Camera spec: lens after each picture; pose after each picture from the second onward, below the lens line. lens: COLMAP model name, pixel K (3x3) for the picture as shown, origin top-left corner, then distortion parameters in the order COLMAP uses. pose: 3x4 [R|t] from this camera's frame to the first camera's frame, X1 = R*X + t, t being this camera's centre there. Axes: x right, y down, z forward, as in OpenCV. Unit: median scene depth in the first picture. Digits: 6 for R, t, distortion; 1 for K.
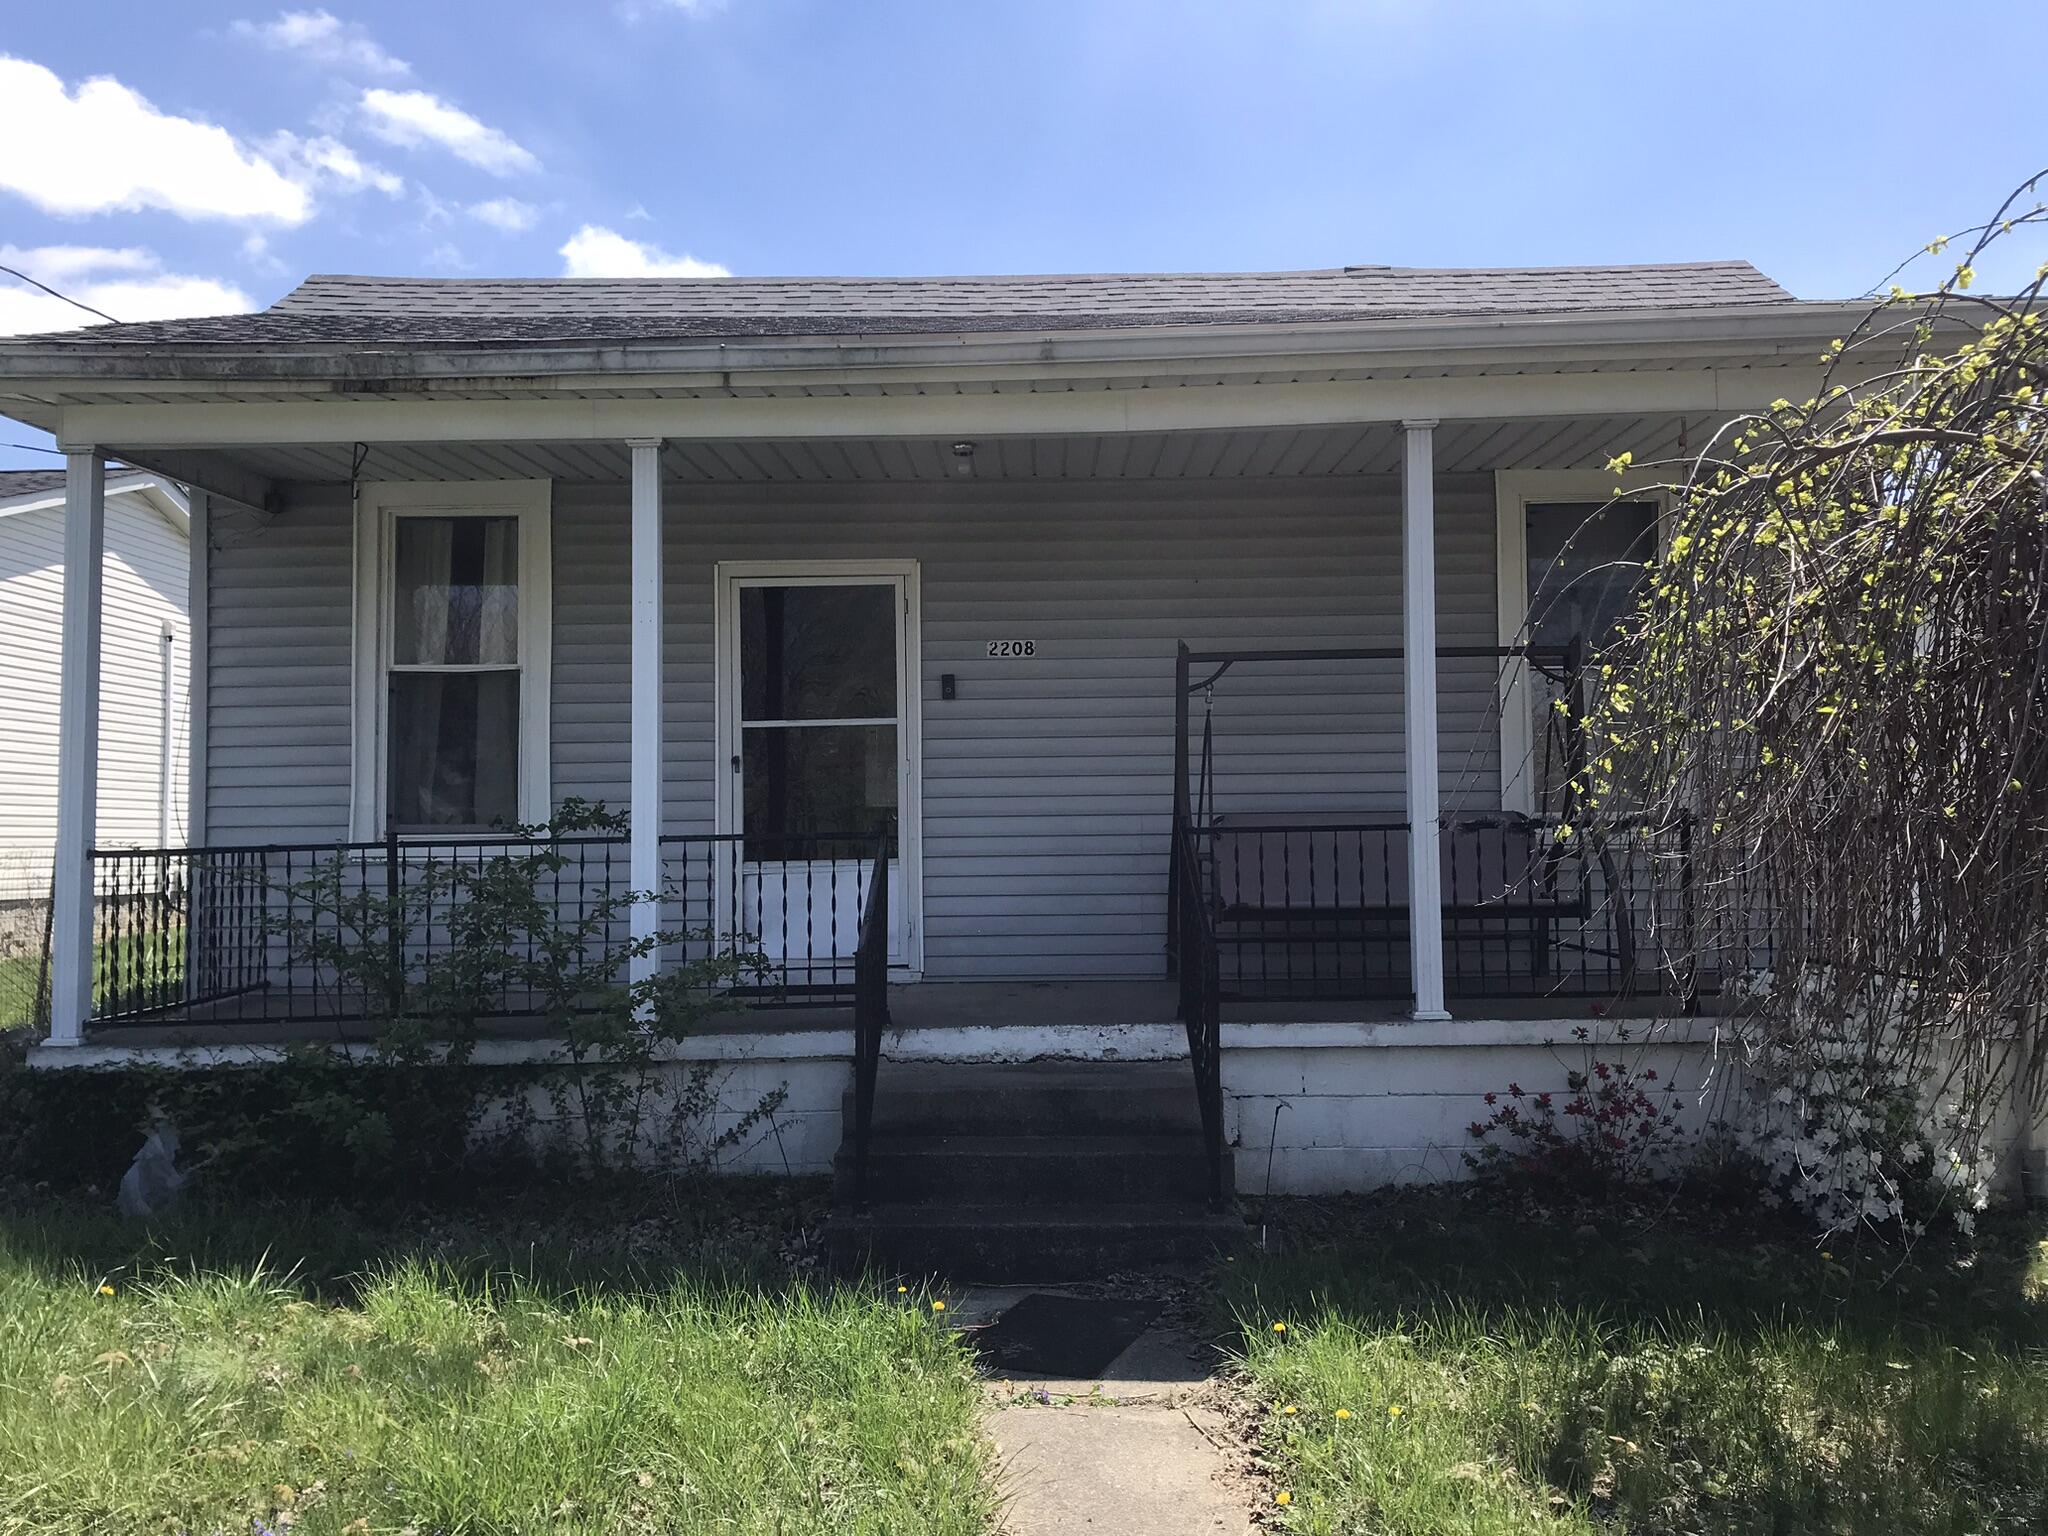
lens RADIAL K [[1675.7, 0, 1022.5], [0, 1675.7, 766.8], [0, 0, 1]] dist [0.049887, -0.041239]
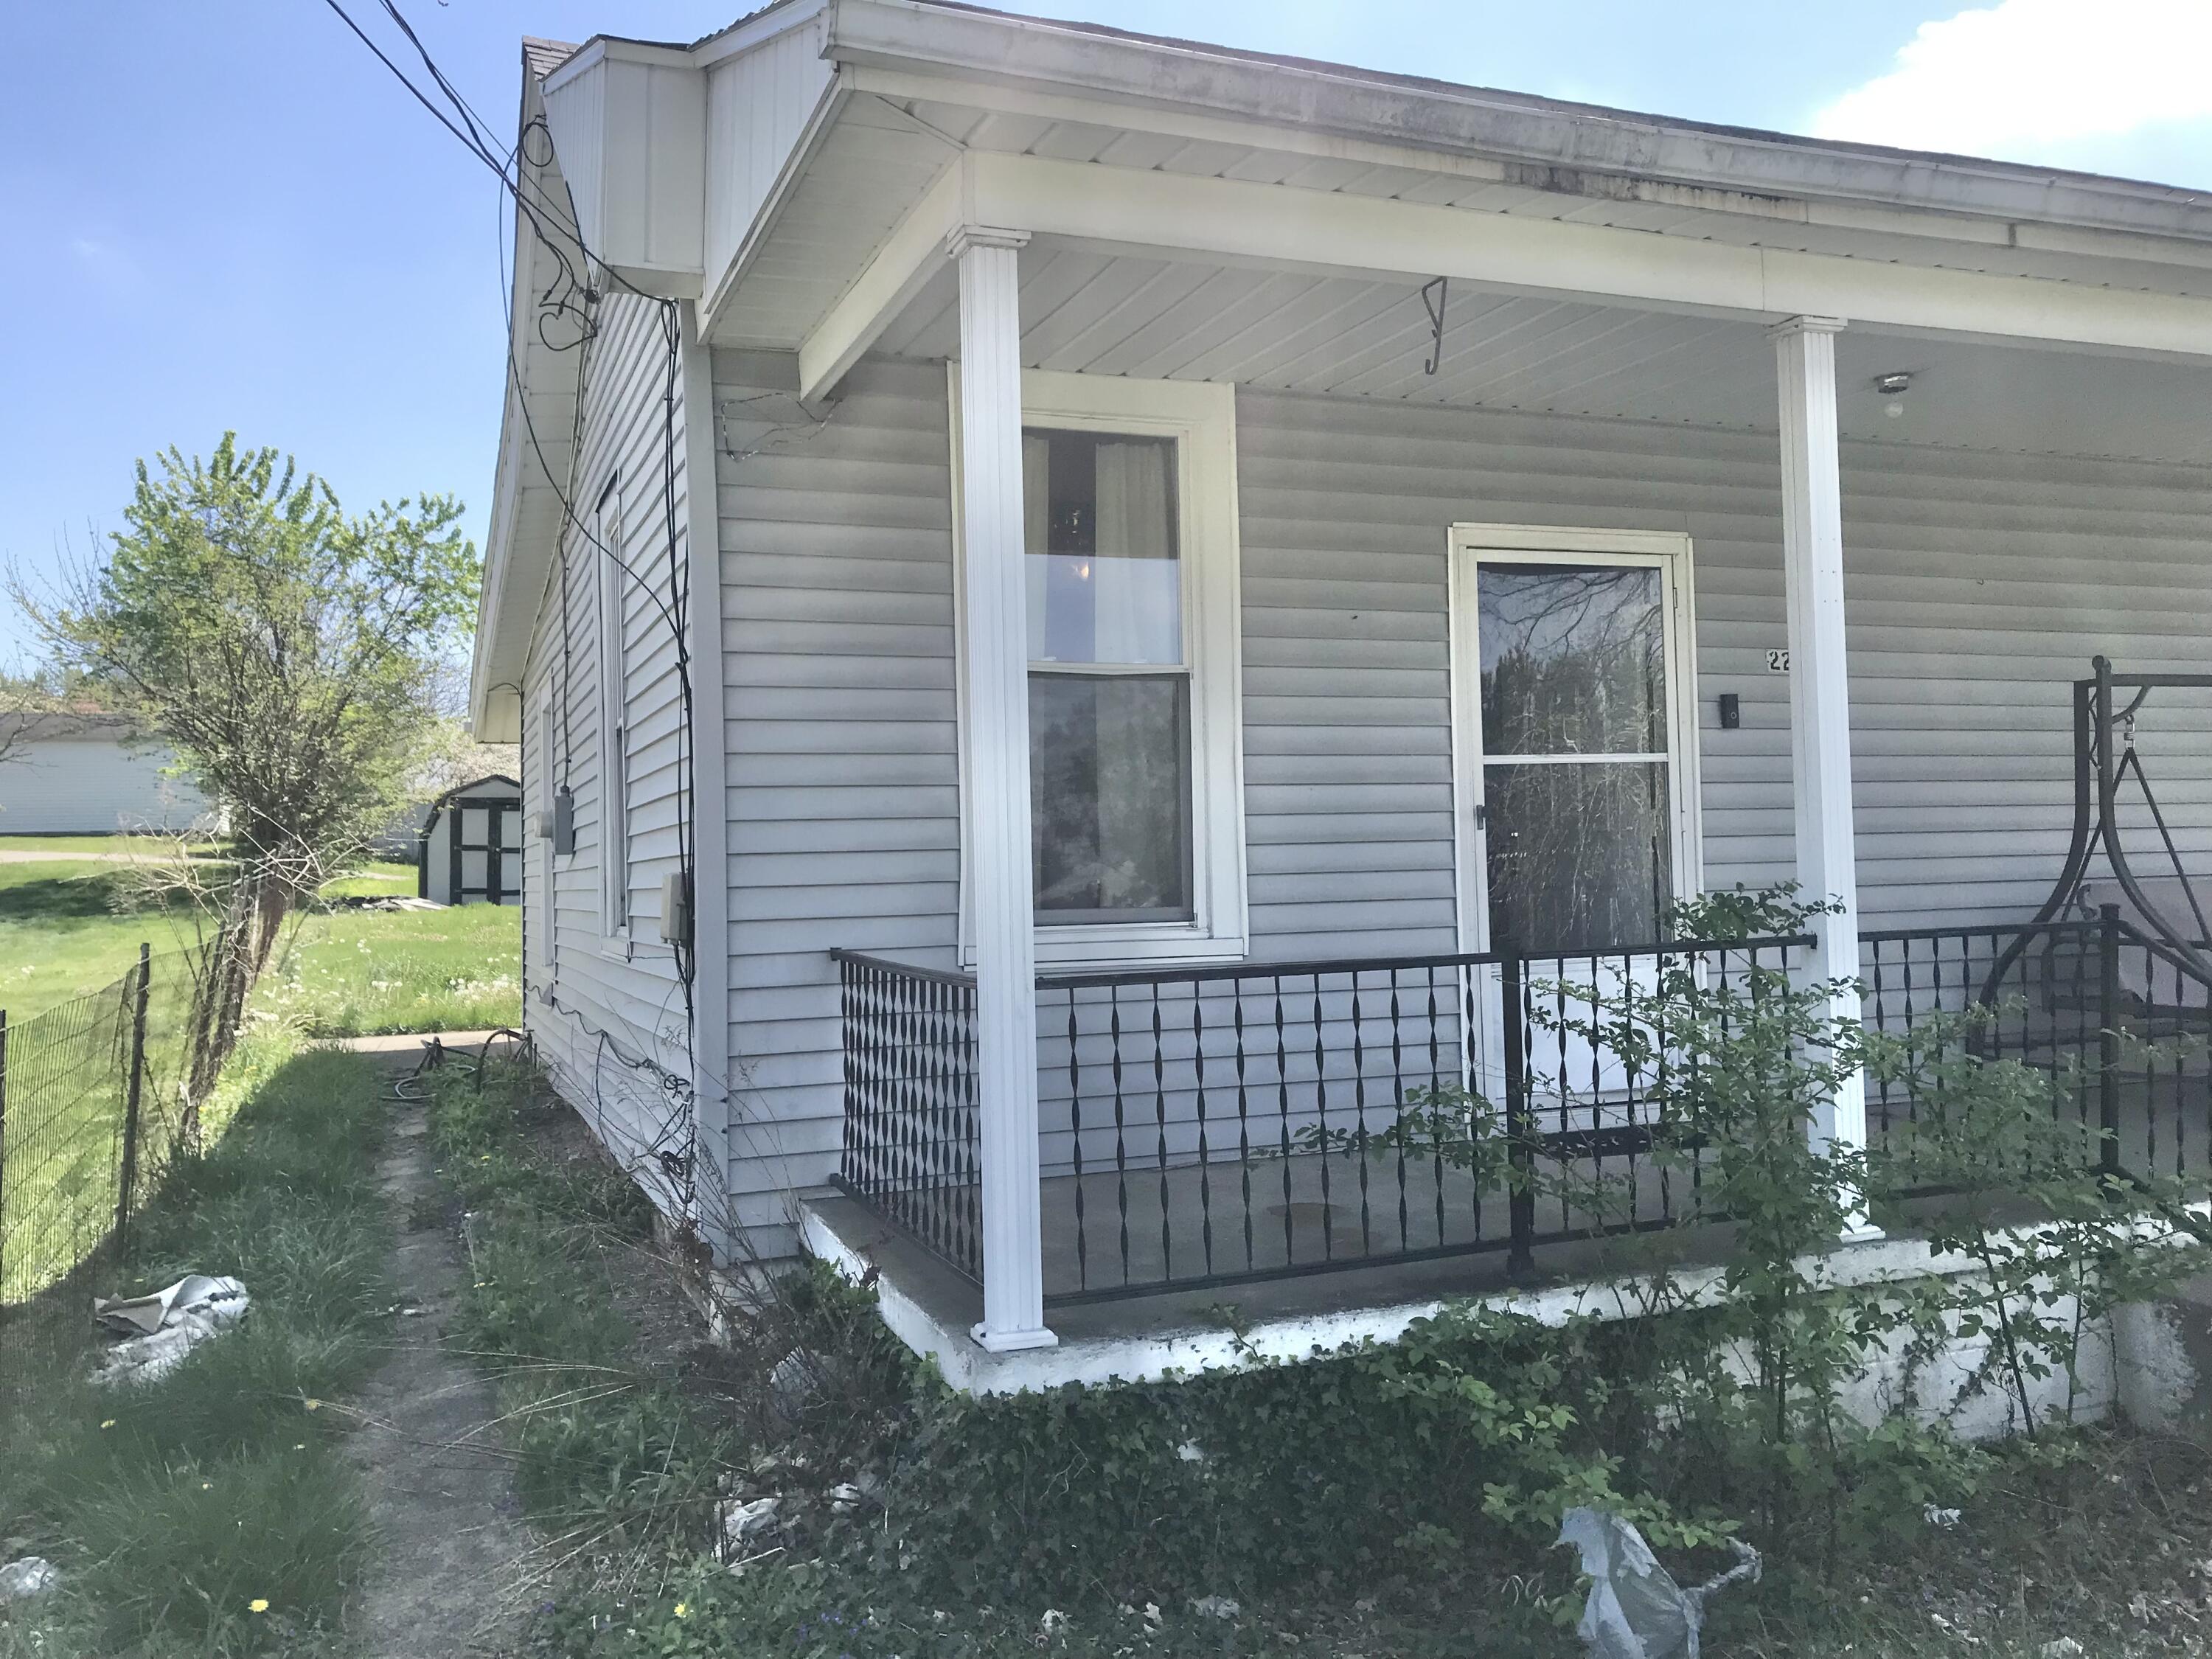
lens RADIAL K [[1809.9, 0, 1105.5], [0, 1809.9, 823.1], [0, 0, 1]] dist [0.049887, -0.041239]
pose [[0.929248, -0.001274, 0.369455, -0.625639], [-0.001736, 0.999968, 0.007815, -0.004838], [-0.369453, -0.007904, 0.929216, 0.379535]]
